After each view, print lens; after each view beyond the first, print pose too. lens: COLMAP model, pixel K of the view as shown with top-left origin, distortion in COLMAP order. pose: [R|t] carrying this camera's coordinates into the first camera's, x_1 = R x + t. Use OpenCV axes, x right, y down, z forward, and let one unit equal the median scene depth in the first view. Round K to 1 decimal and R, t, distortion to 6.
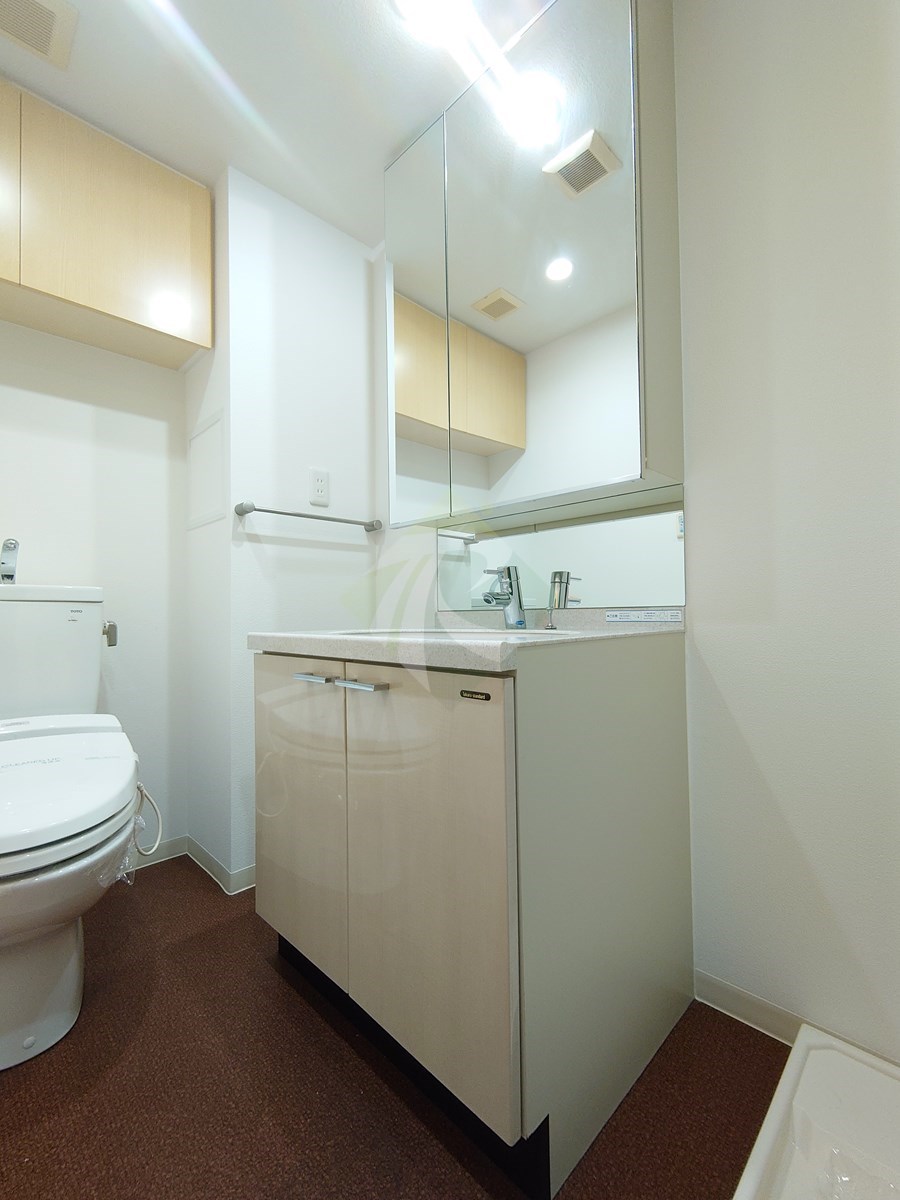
lens RADIAL K [[520.0, 0, 450.0], [0, 520.0, 600.0], [0, 0, 1]] dist [0.003723, -0.000504]
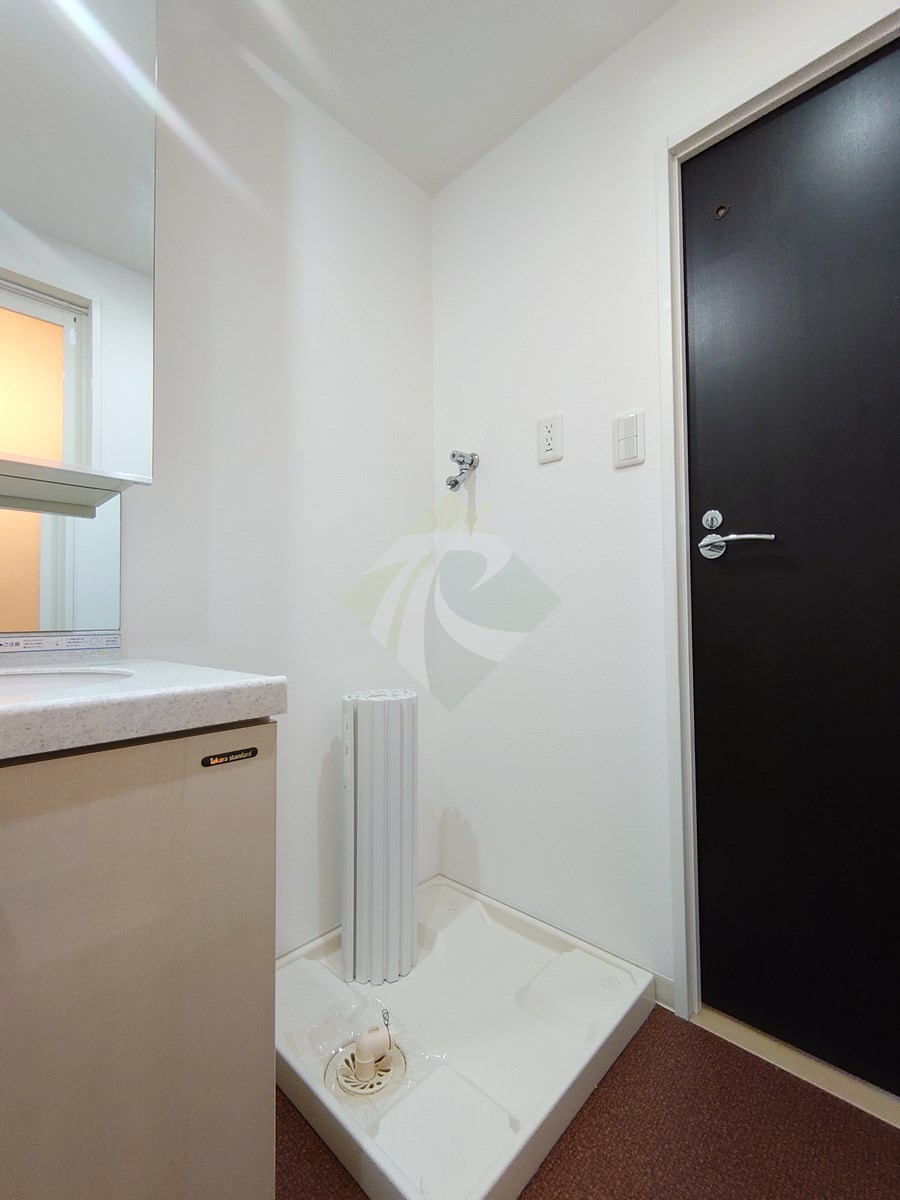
lens RADIAL K [[520.0, 0, 450.0], [0, 520.0, 600.0], [0, 0, 1]] dist [0.003723, -0.000504]
pose [[-0.032041, 0.045718, 0.998440, -0.656645], [-0.012000, 0.998864, -0.046123, -0.006510], [-0.999415, -0.013459, -0.031455, 0.670570]]
